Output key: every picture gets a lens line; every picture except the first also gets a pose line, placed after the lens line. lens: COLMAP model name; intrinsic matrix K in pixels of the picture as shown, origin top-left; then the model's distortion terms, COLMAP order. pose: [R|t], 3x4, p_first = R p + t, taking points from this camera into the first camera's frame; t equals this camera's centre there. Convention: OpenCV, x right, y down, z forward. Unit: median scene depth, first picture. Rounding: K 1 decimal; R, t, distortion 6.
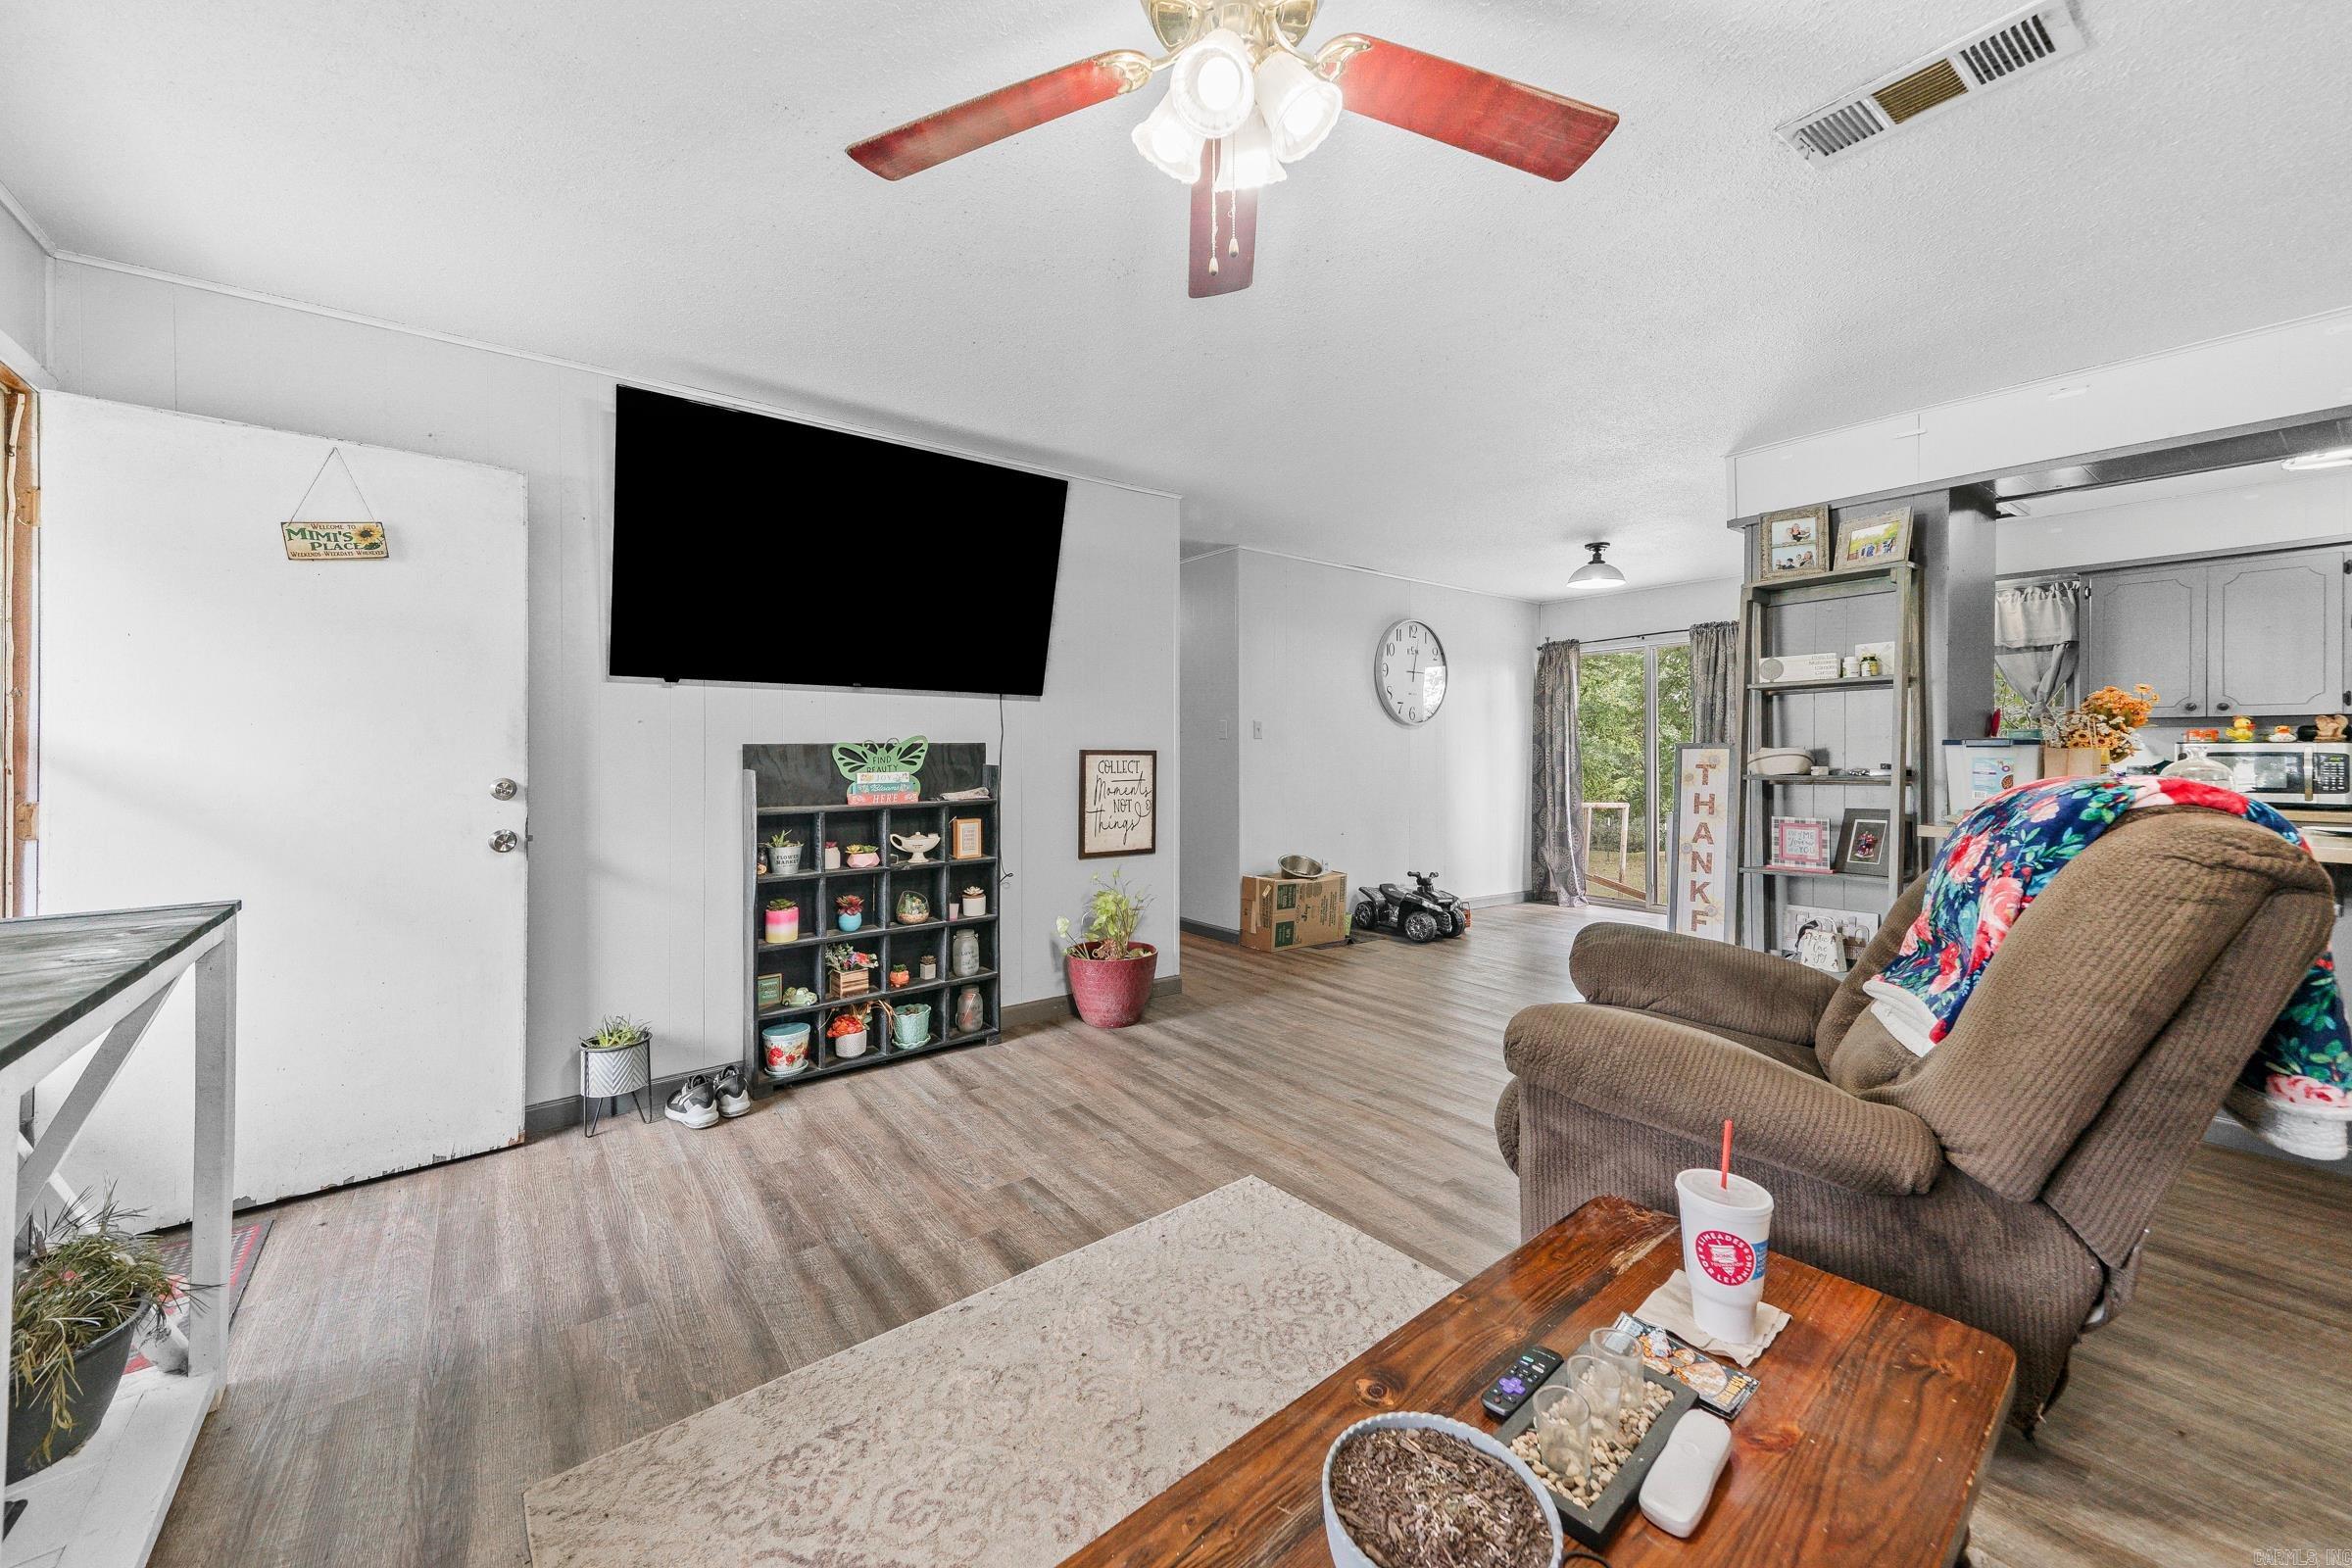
lens RADIAL K [[907.6, 0, 1178.3], [0, 907.6, 743.7], [0, 0, 1]] dist [0.018139, 0.000055]
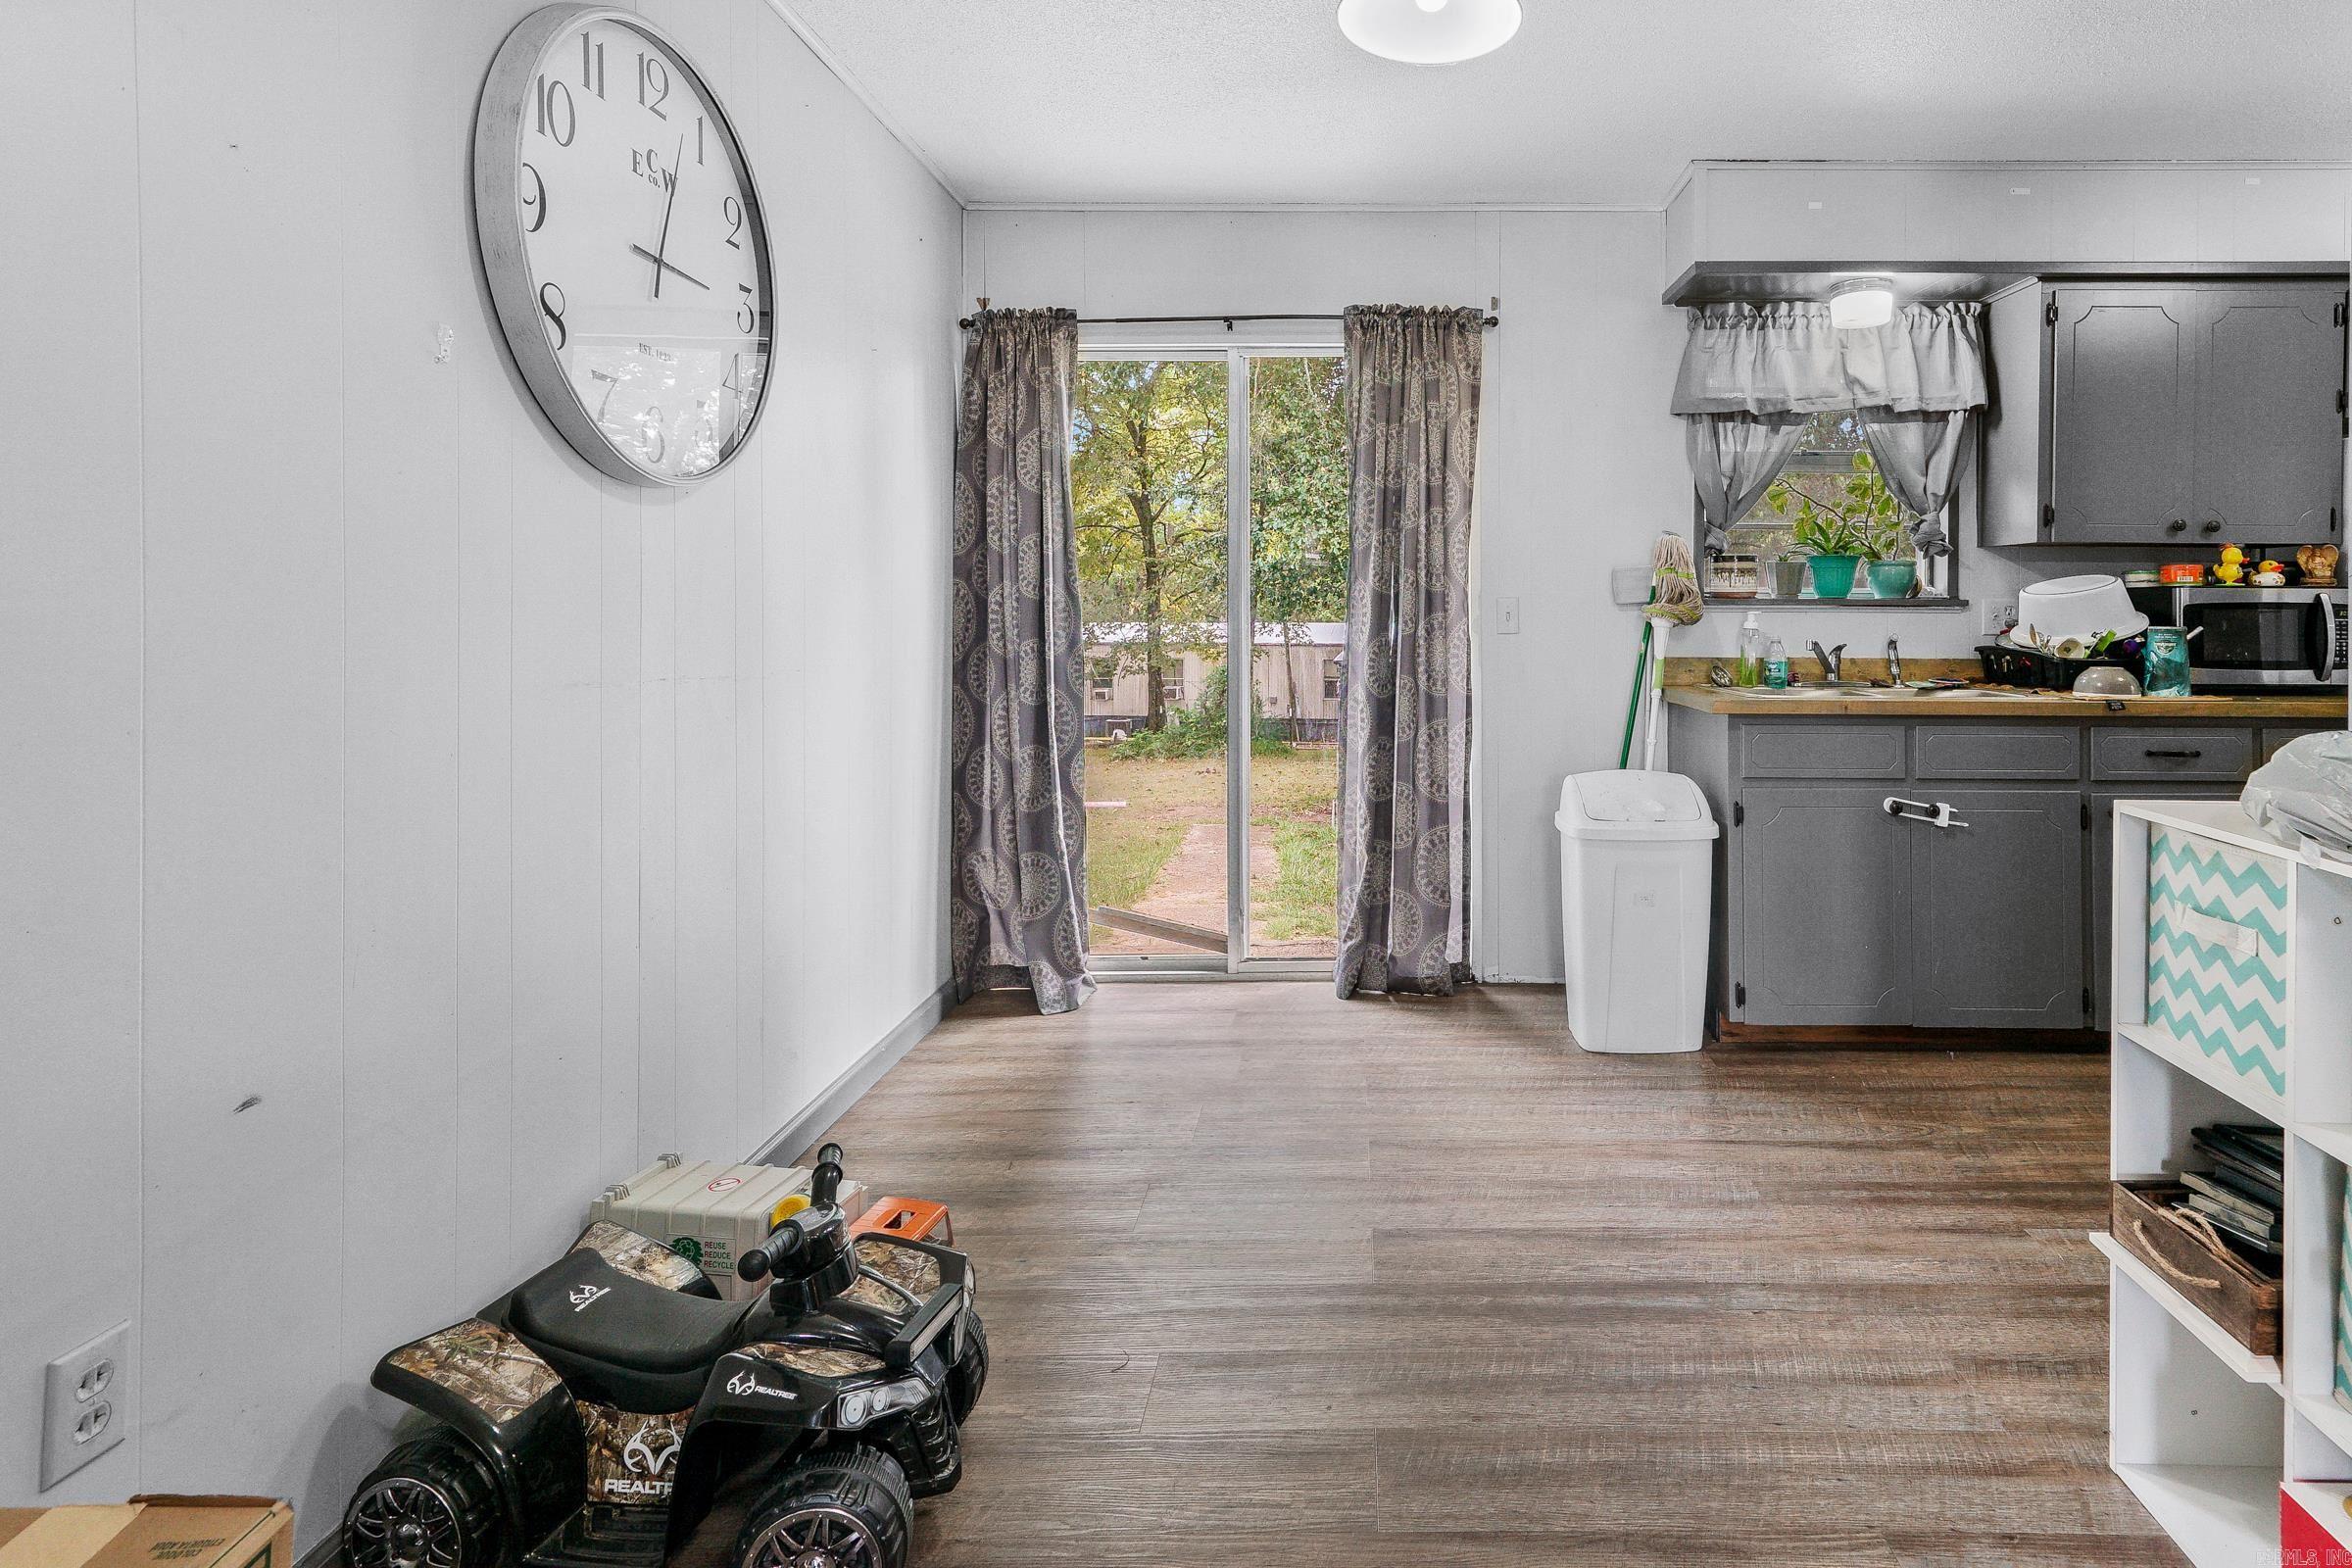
lens RADIAL K [[1184.6, 0, 1354.4], [0, 1184.6, 613.8], [0, 0, 1]] dist [0.029467, 0.000026]
pose [[0.602322, -0.006516, 0.798226, 0.220823], [-0.008932, 0.999849, 0.014902, 0.012932], [-0.798203, -0.016106, 0.602173, 1.247554]]
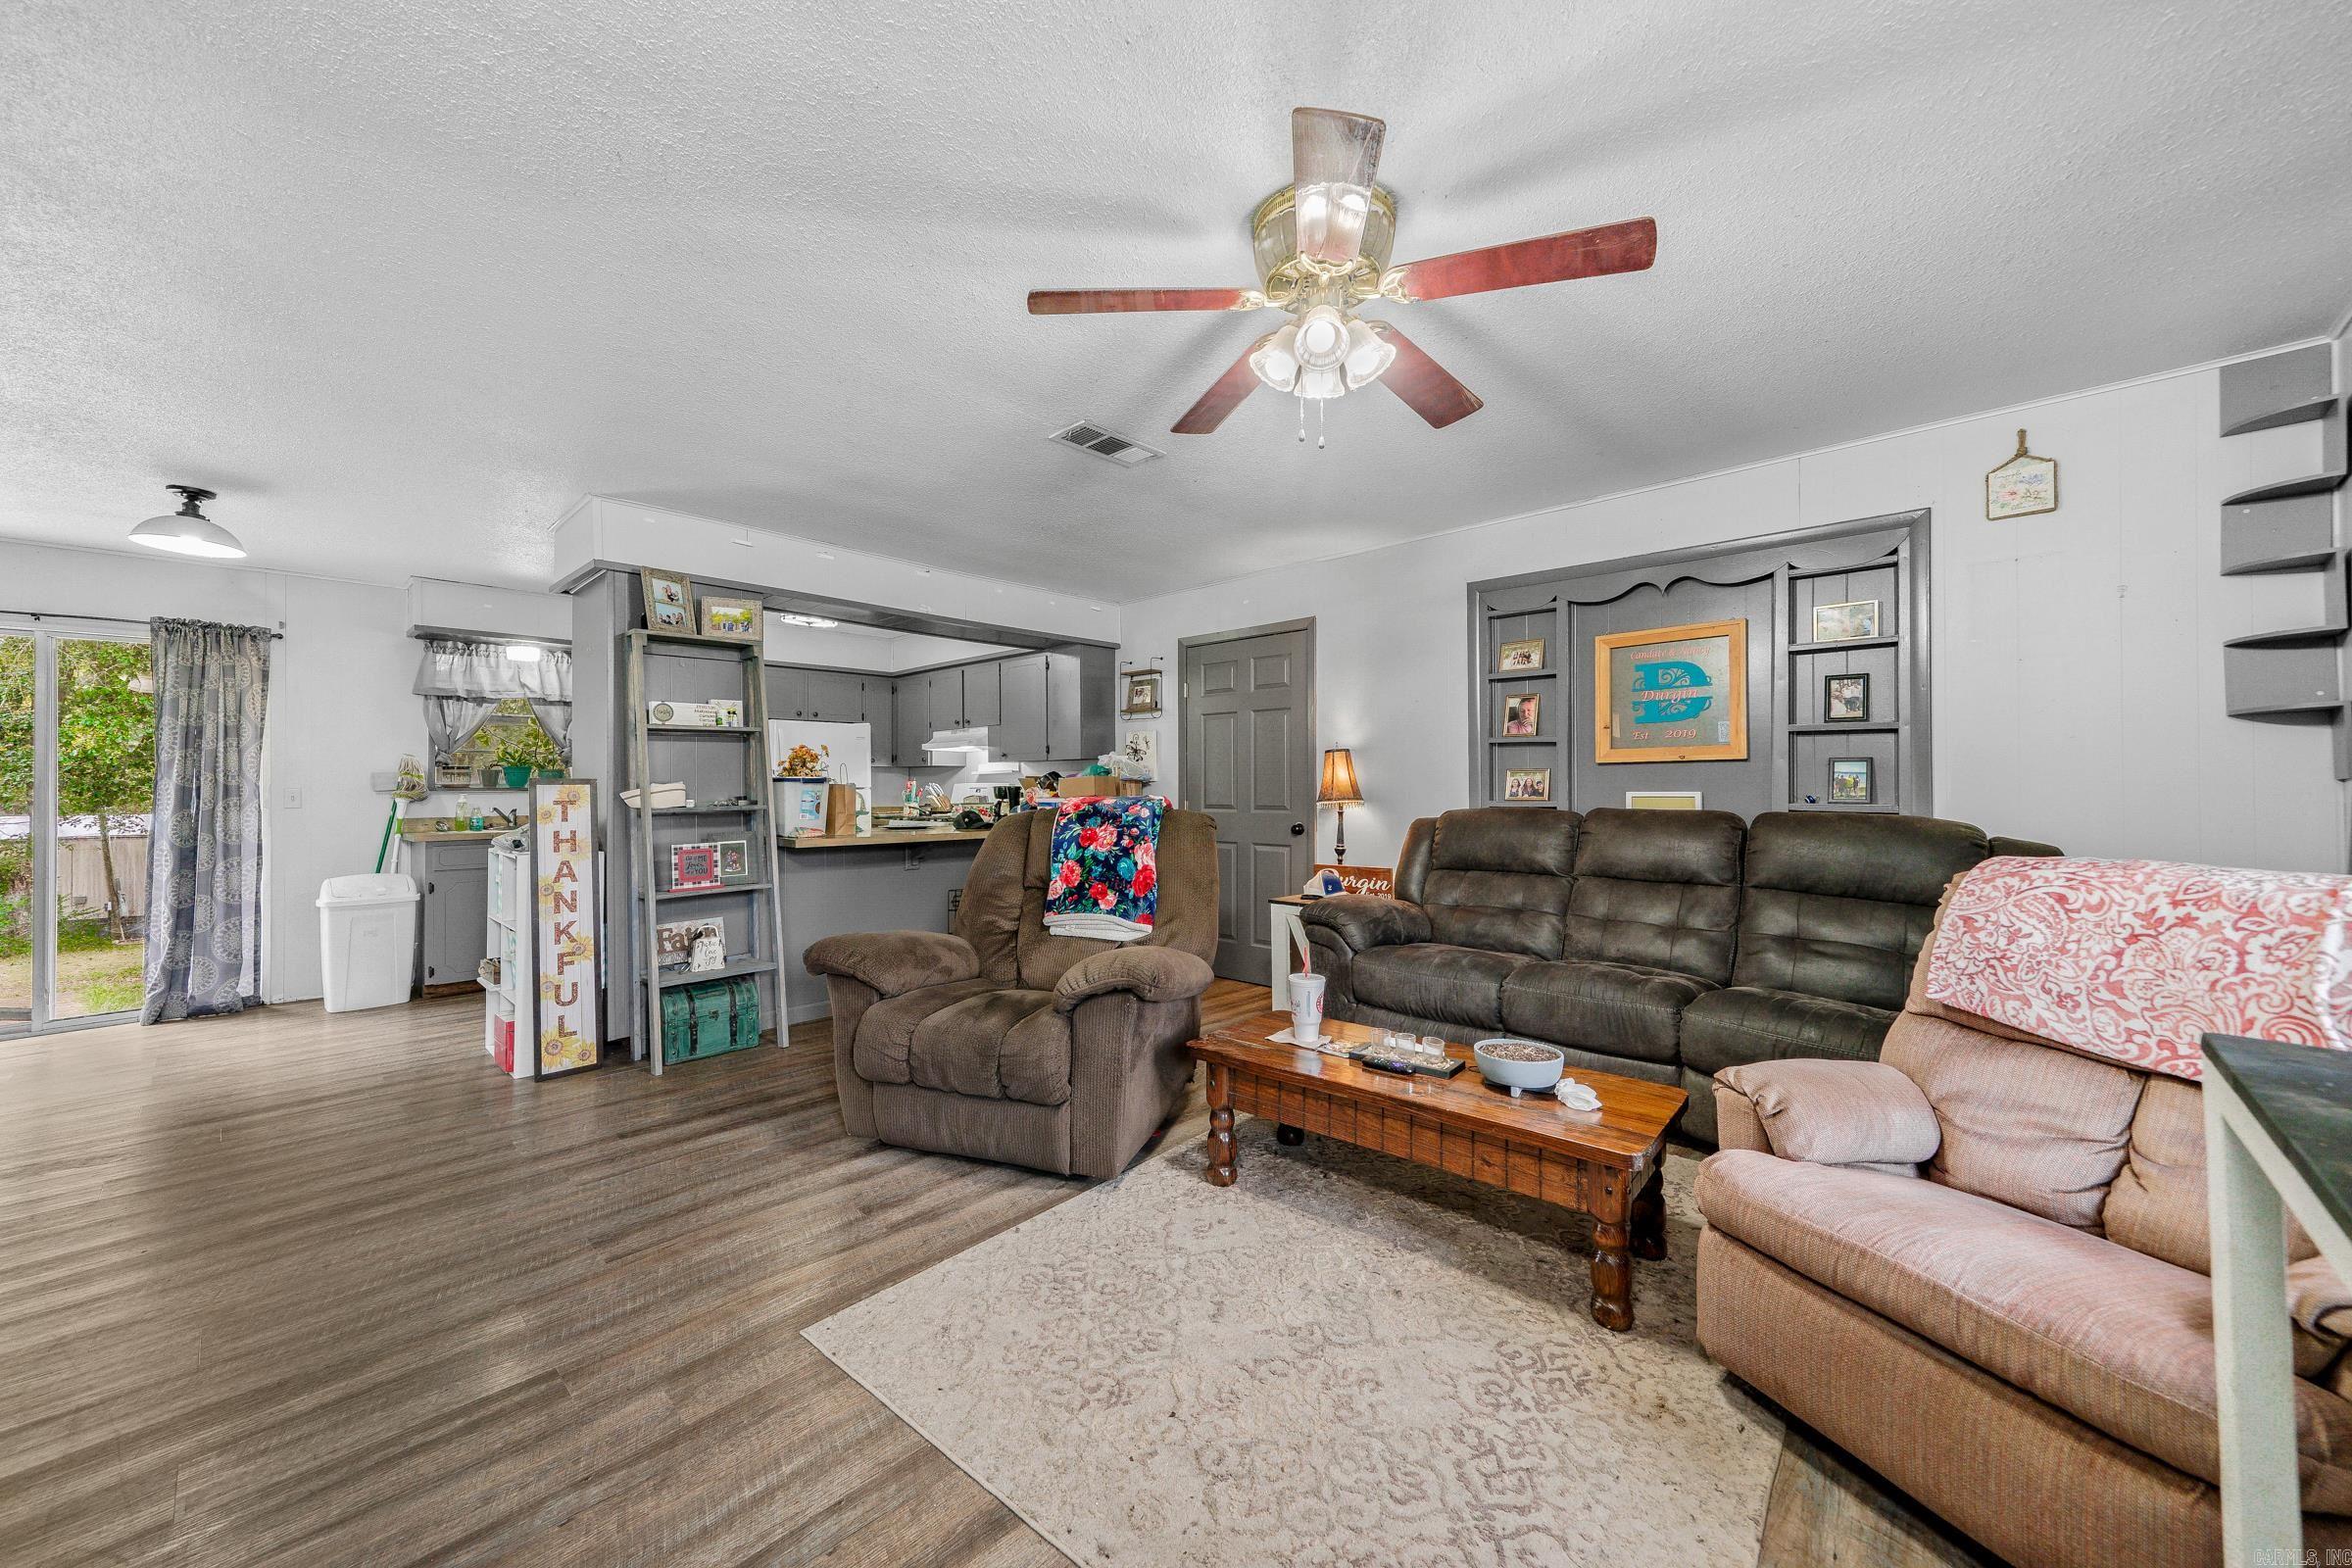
lens RADIAL K [[880.4, 0, 1172.7], [0, 880.4, 775.6], [0, 0, 1]] dist [0.014560, -0.000035]
pose [[-0.165657, 0.012003, 0.986110, -0.527655], [-0.002288, 0.999919, -0.012555, 0.007351], [-0.986181, -0.004336, -0.165616, 0.597085]]
